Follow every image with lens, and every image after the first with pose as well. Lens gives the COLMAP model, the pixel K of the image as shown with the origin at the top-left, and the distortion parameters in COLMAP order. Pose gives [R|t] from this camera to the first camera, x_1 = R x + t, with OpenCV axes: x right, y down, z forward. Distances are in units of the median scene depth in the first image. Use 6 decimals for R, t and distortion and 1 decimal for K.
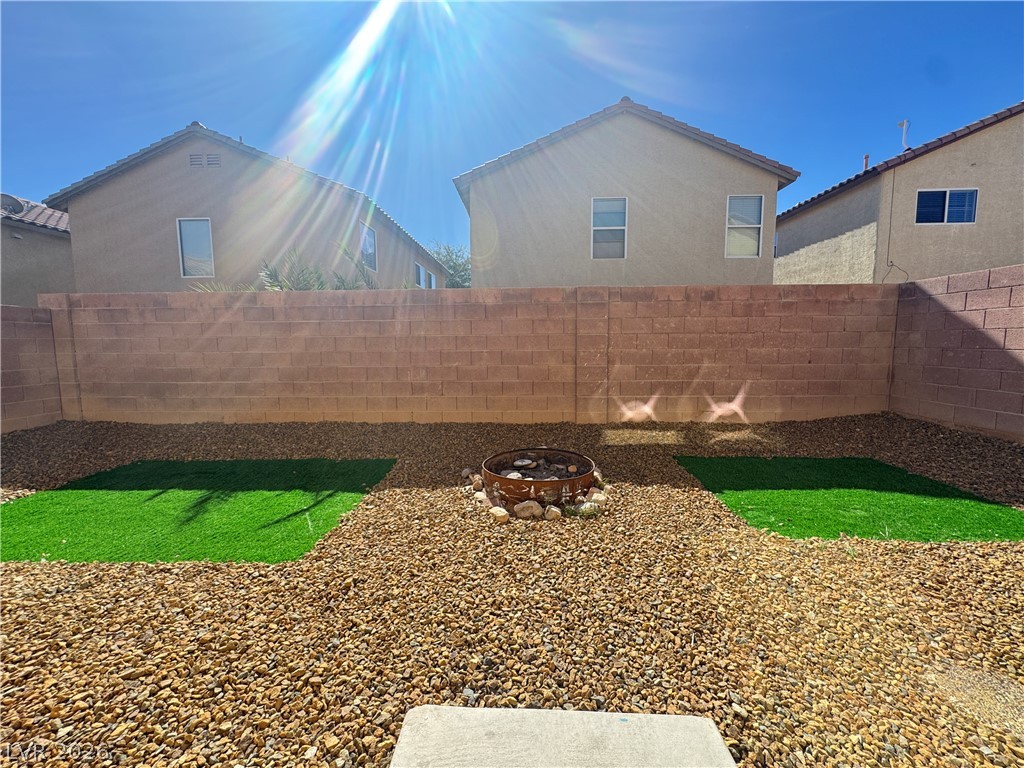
lens RADIAL K [[407.4, 0, 512.0], [0, 407.4, 384.0], [0, 0, 1]] dist [-0.001112, 0.000115]
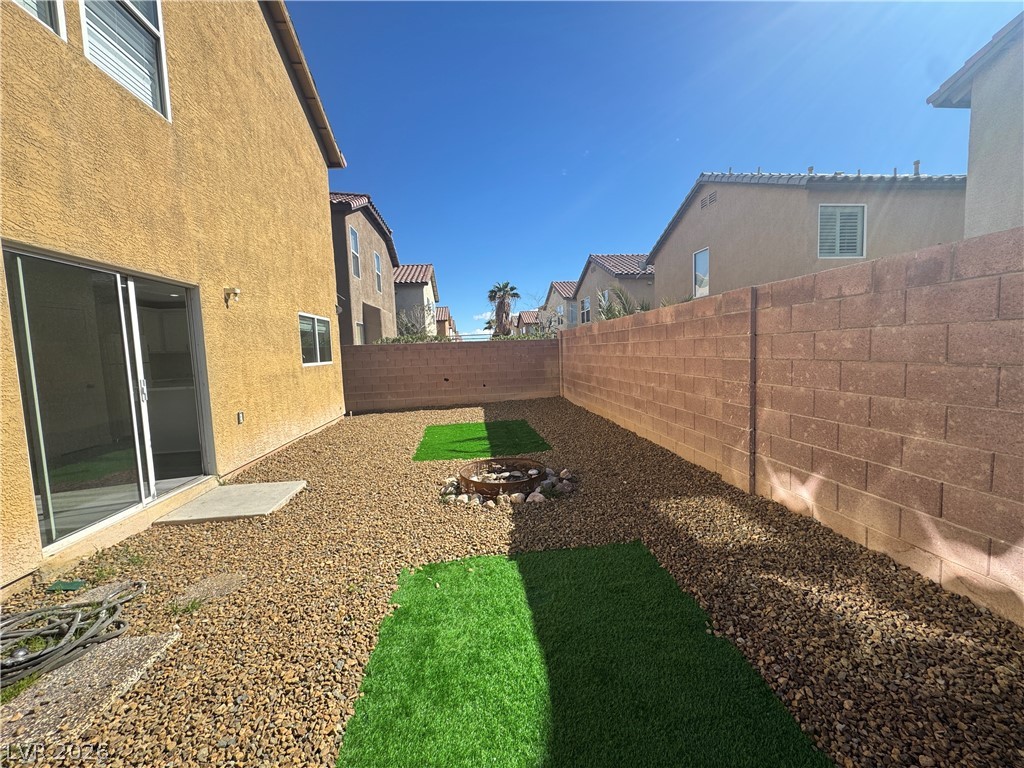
lens RADIAL K [[407.4, 0, 512.0], [0, 407.4, 384.0], [0, 0, 1]] dist [-0.001112, 0.000115]
pose [[0.143113, 0.084912, -0.986057, 0.822163], [-0.066033, 0.994912, 0.076091, -0.106312], [0.987501, 0.054223, 0.147991, 0.518018]]
